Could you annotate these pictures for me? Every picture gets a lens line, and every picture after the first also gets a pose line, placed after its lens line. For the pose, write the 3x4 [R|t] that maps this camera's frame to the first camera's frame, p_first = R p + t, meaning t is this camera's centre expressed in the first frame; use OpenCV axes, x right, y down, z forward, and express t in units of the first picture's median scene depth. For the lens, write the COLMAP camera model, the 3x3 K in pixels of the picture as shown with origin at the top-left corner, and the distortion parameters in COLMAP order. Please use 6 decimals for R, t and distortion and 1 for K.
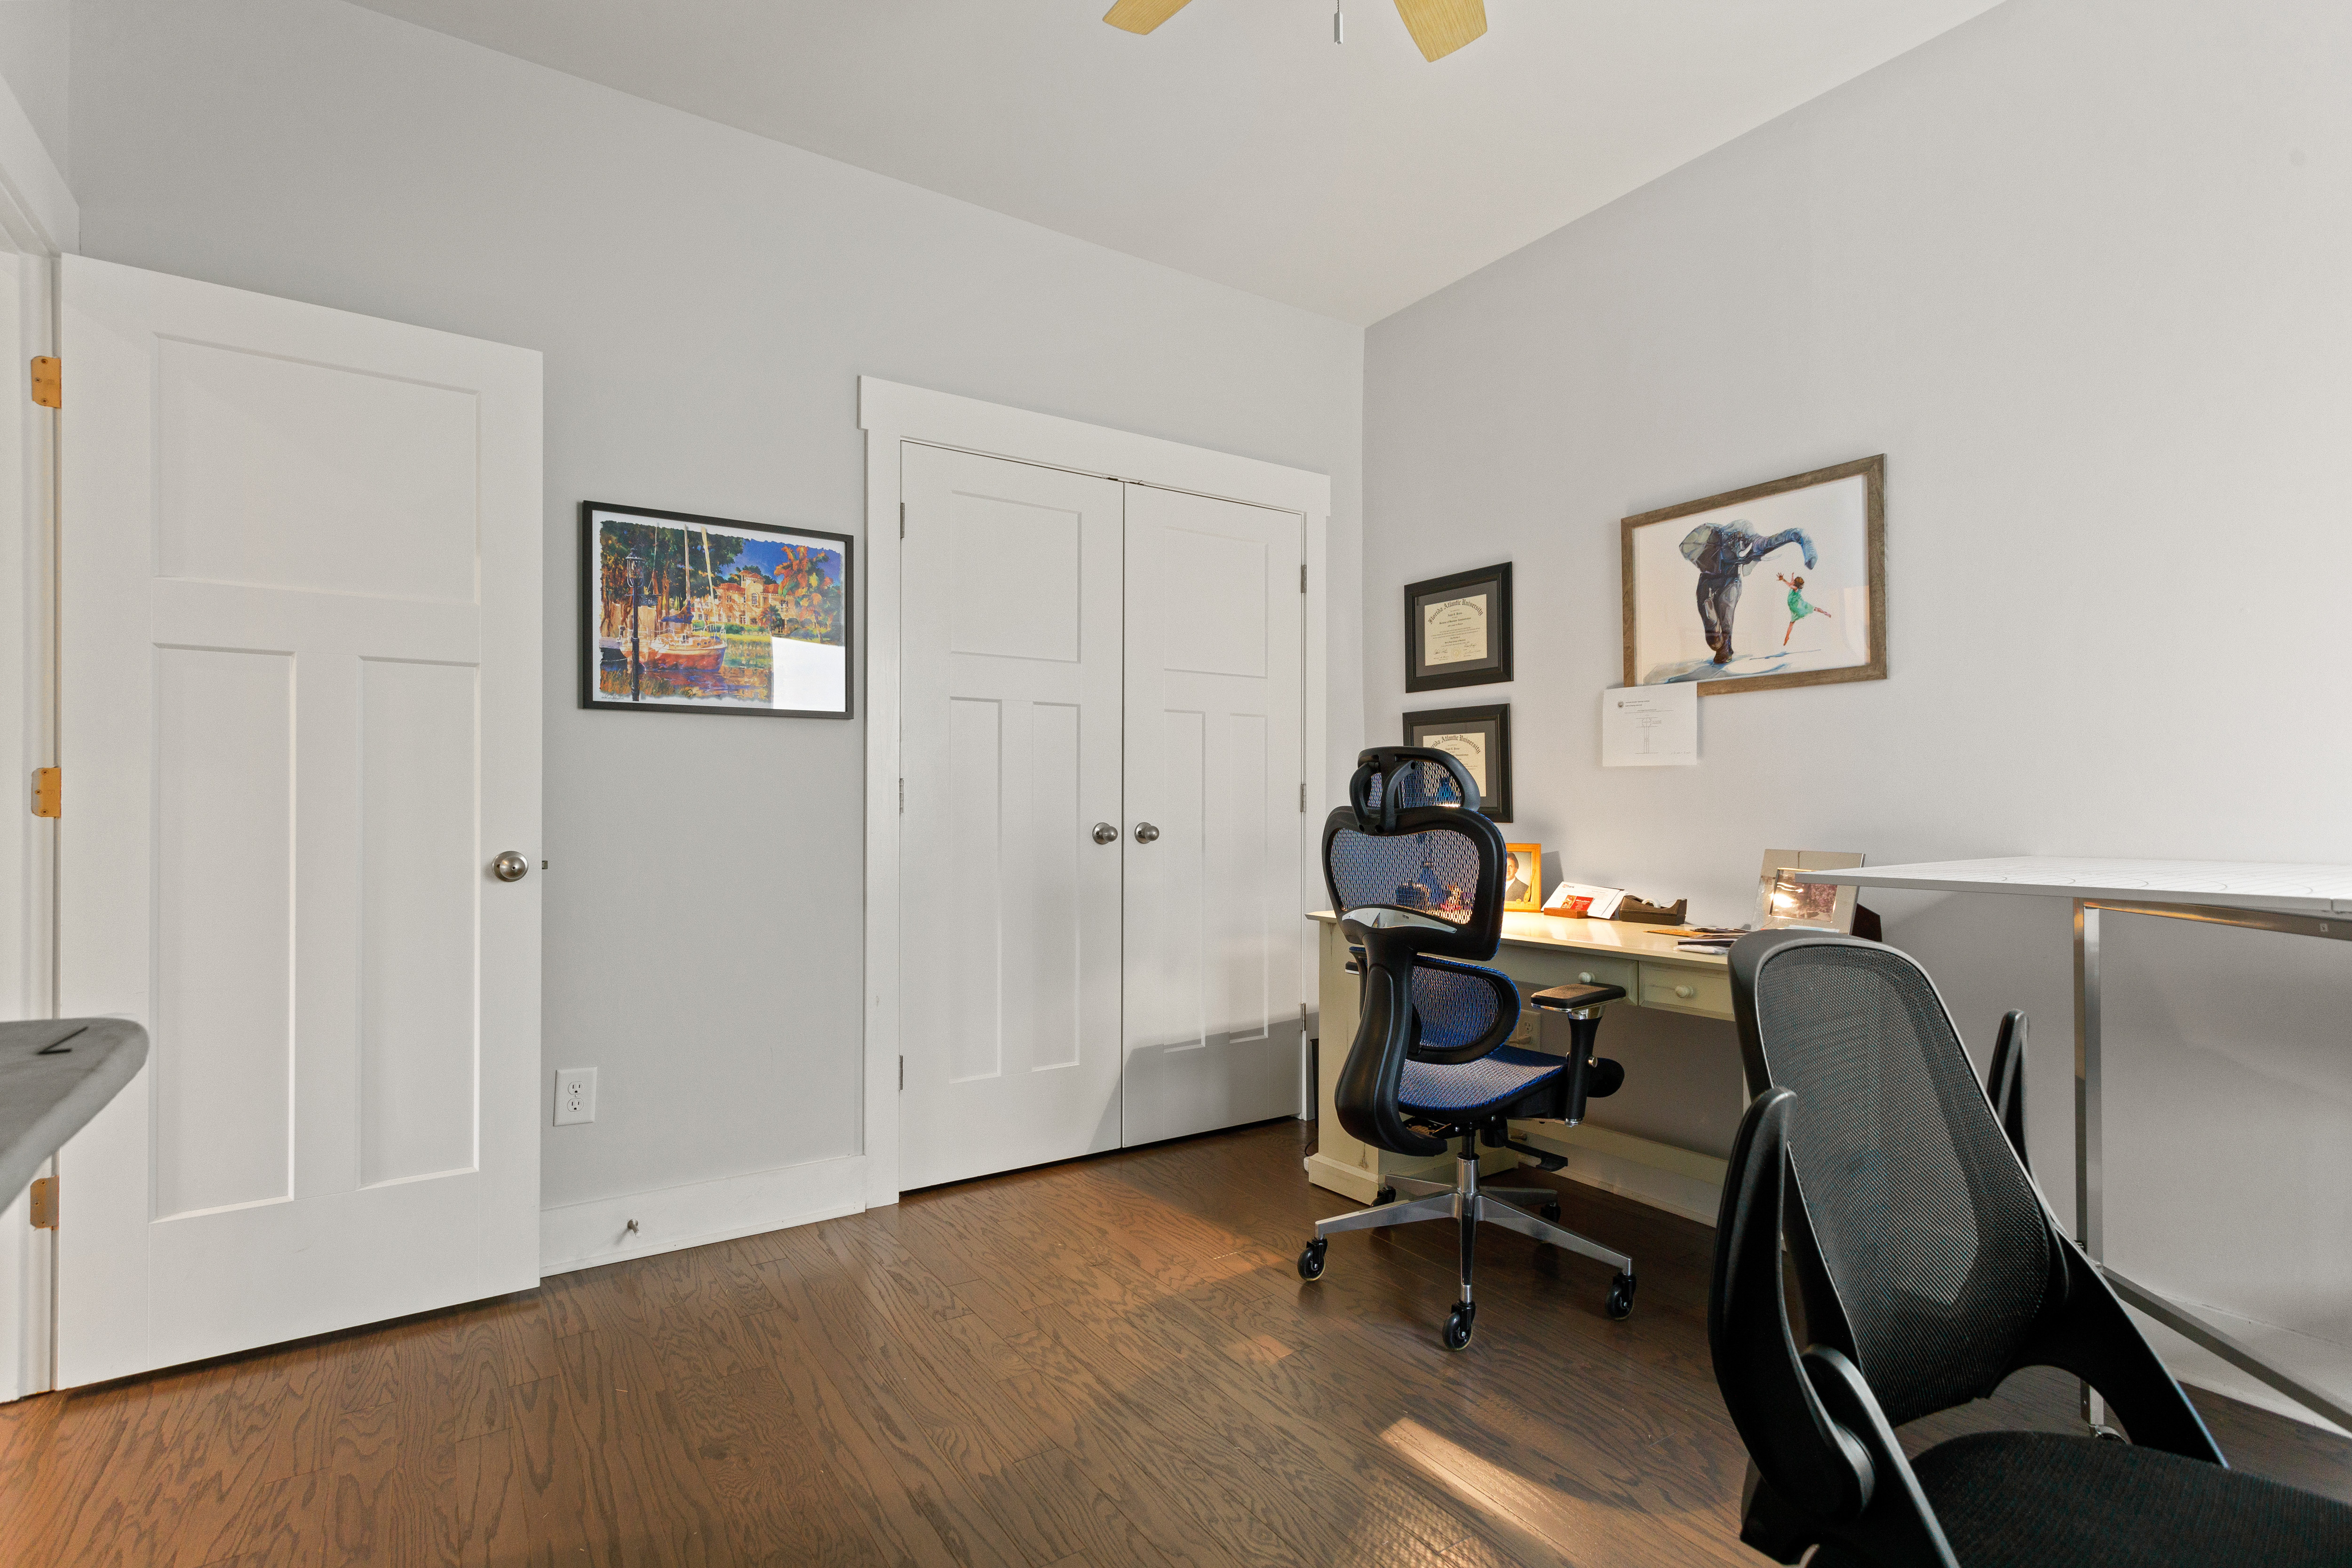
lens RADIAL K [[1119.0, 0, 1153.6], [0, 1119.0, 797.2], [0, 0, 1]] dist [0.002768, 0.000077]
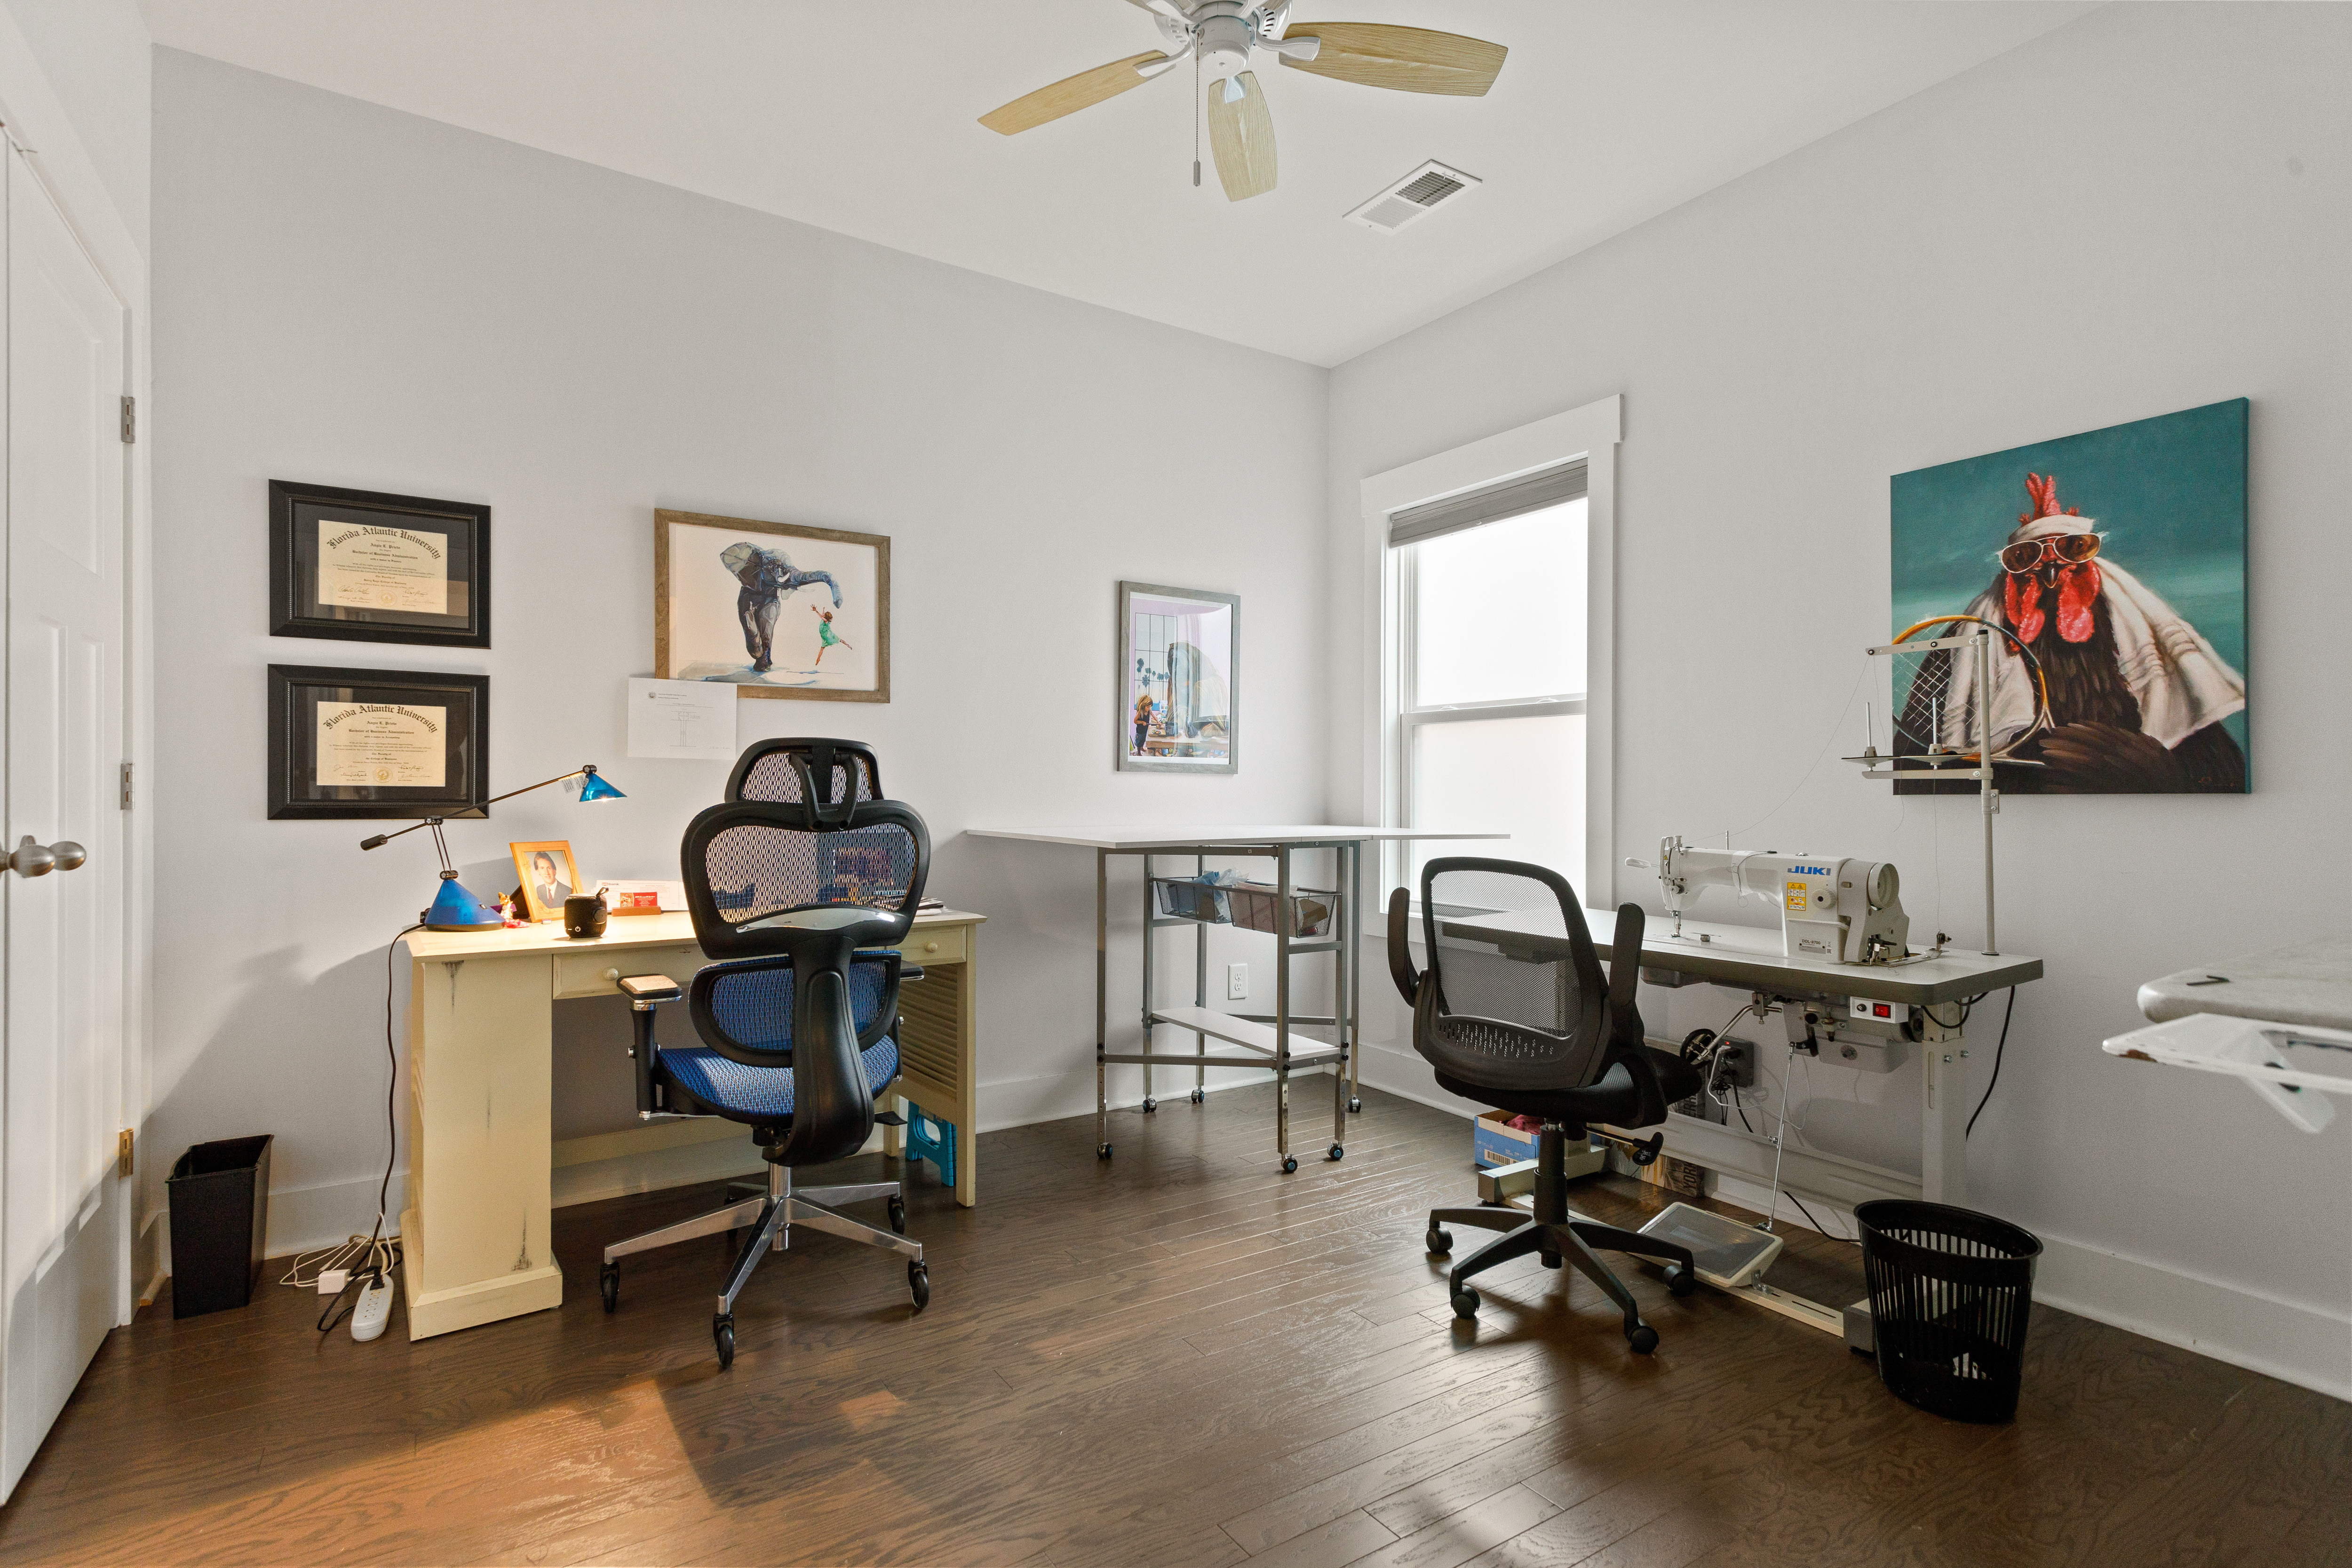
lens RADIAL K [[1119.0, 0, 1154.0], [0, 1119.0, 782.9], [0, 0, 1]] dist [0.002768, 0.000077]
pose [[0.004067, 0.006497, 0.999971, -0.616183], [-0.008544, 0.999943, -0.006462, -0.002935], [-0.999955, -0.008517, 0.004122, 0.595784]]
